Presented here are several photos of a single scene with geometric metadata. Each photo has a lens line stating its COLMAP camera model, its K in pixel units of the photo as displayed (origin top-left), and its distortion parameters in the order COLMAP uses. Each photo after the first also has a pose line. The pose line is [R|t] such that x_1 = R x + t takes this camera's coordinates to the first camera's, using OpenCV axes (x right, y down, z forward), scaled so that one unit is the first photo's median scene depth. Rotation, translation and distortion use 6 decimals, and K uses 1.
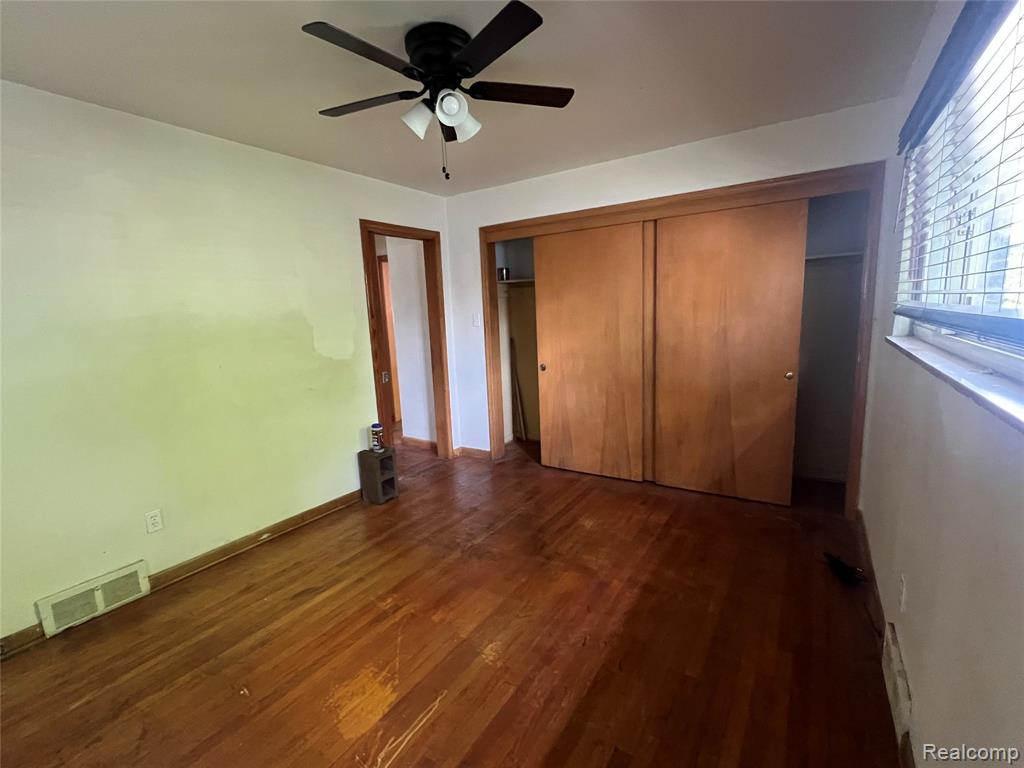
lens RADIAL K [[462.0, 0, 514.1], [0, 462.0, 384.9], [0, 0, 1]] dist [-0.002739, 0.001592]
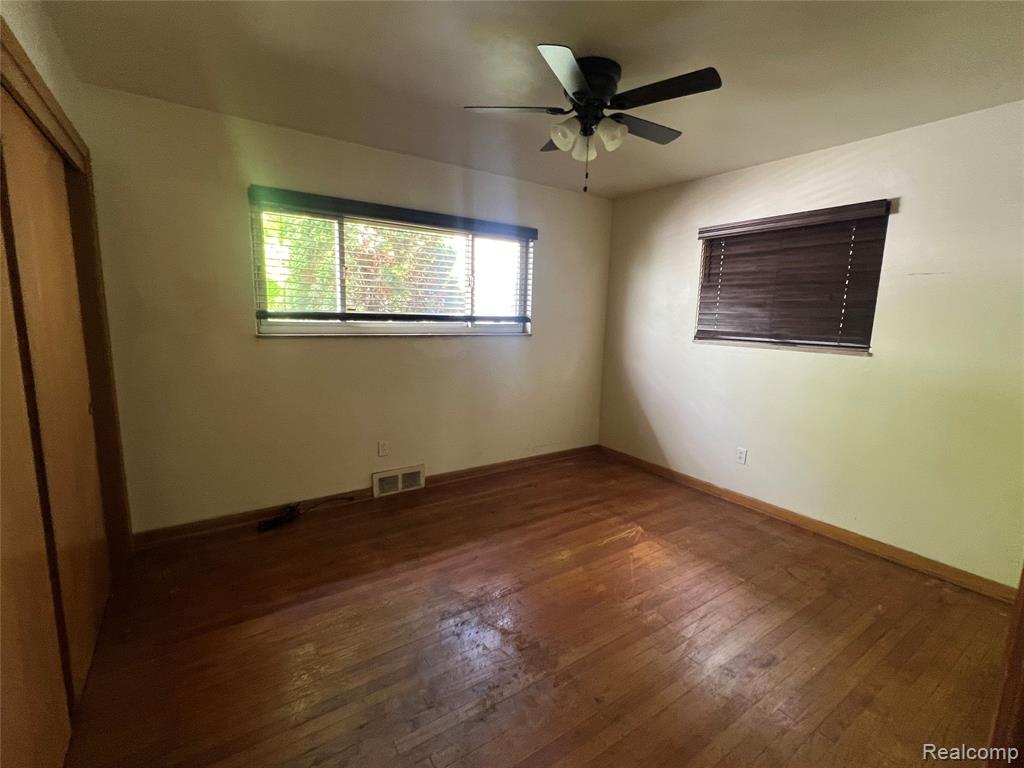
lens RADIAL K [[462.0, 0, 516.3], [0, 462.0, 383.3], [0, 0, 1]] dist [-0.002739, 0.001592]
pose [[-0.923698, -0.038862, 0.381145, -0.395673], [0.080528, 0.952924, 0.292319, -0.305536], [-0.374563, 0.300707, -0.877085, 1.961403]]
